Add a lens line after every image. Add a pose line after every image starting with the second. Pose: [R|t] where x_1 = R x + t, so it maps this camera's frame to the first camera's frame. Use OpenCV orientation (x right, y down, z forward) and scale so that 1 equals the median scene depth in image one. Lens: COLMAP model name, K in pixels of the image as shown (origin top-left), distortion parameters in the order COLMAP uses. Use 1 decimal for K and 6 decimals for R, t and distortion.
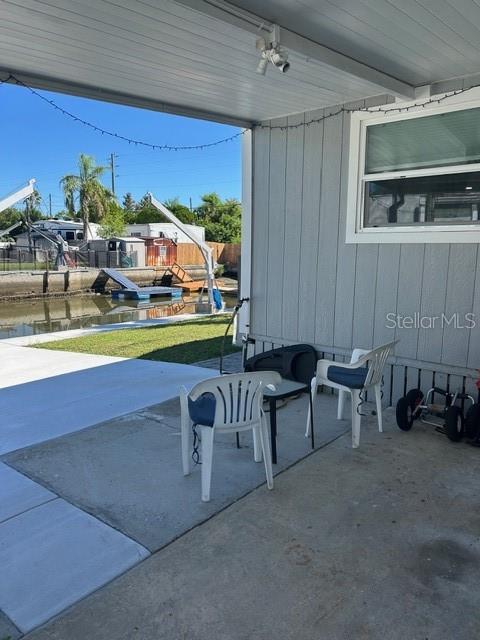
lens RADIAL K [[488.3, 0, 242.0], [0, 488.3, 319.9], [0, 0, 1]] dist [0.000340, 0.001265]
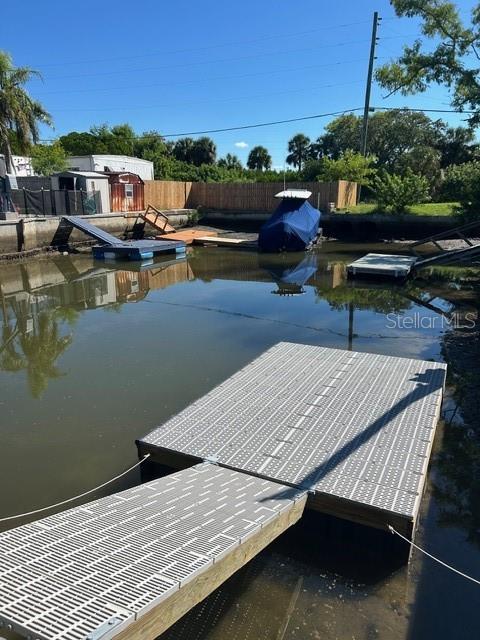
lens RADIAL K [[488.3, 0, 237.9], [0, 488.3, 322.2], [0, 0, 1]] dist [0.000340, 0.001265]
pose [[0.970460, -0.065831, 0.232107, -0.202233], [0.039592, 0.992466, 0.115947, -0.023927], [-0.237991, -0.103332, 0.965755, 0.237543]]
